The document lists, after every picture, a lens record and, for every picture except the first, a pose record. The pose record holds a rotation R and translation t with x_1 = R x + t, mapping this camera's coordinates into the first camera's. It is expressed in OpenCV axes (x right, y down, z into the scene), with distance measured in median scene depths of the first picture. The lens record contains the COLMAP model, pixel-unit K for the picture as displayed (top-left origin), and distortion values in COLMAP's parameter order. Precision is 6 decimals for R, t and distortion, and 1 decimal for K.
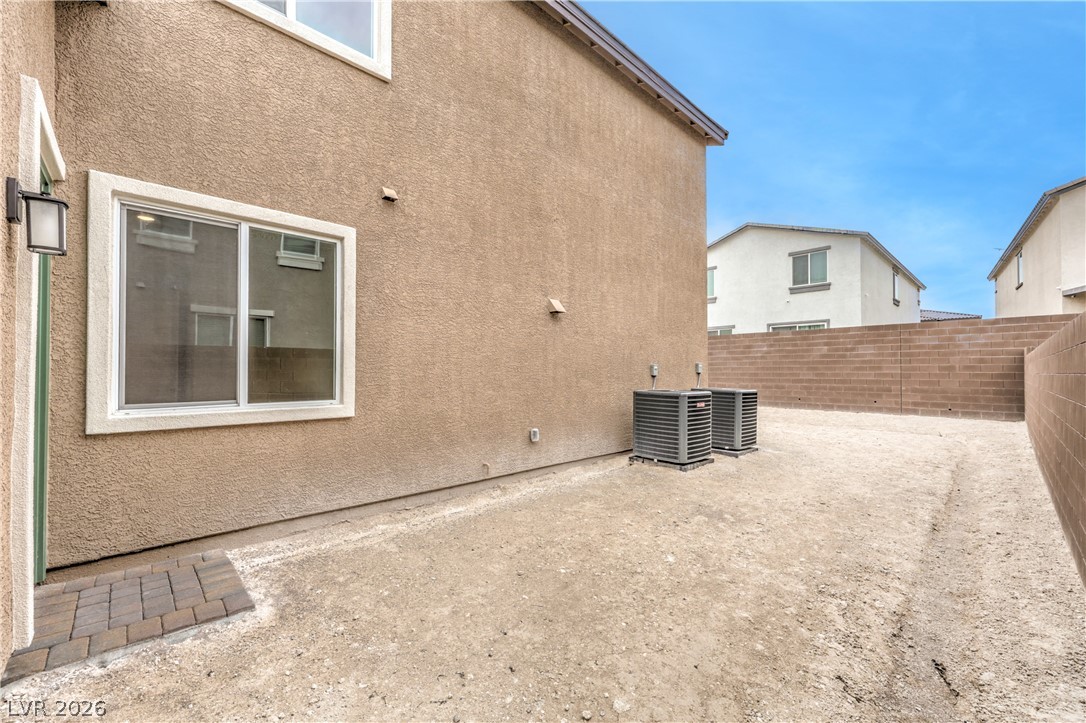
lens RADIAL K [[428.1, 0, 540.0], [0, 428.1, 365.1], [0, 0, 1]] dist [-0.005816, 0.000303]
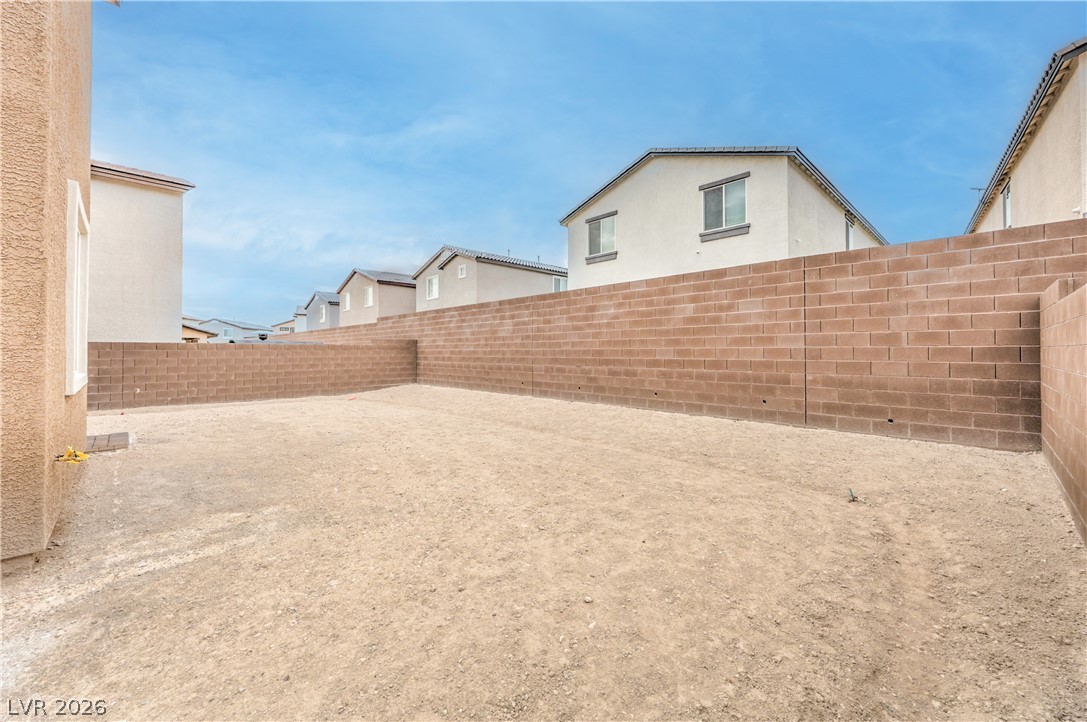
lens RADIAL K [[428.5, 0, 541.6], [0, 428.5, 344.3], [0, 0, 1]] dist [-0.005816, 0.000303]
pose [[0.999865, 0.001959, 0.016298, 0.485235], [-0.001871, 0.999984, -0.005399, 0.015669], [-0.016308, 0.005368, 0.999853, 0.449656]]
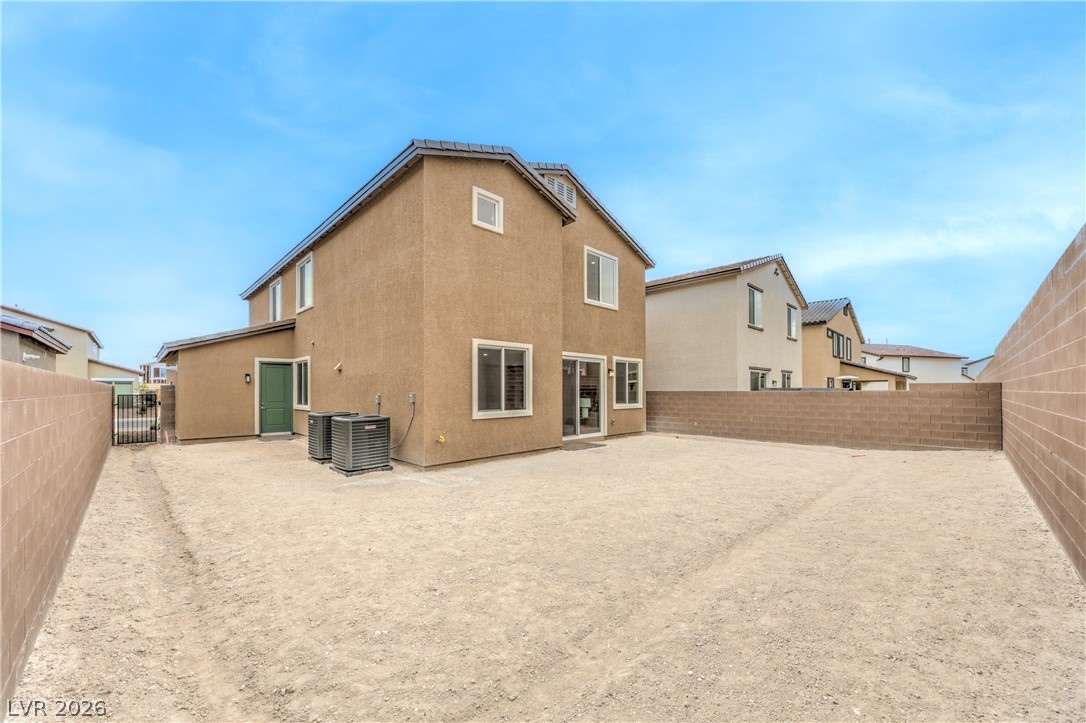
lens RADIAL K [[417.9, 0, 547.9], [0, 417.9, 386.7], [0, 0, 1]] dist [-0.002157, -0.000646]
pose [[0.026052, -0.002431, -0.999658, 0.928702], [0.011145, 0.999936, -0.002141, -0.006584], [0.999598, -0.011085, 0.026077, 0.863033]]
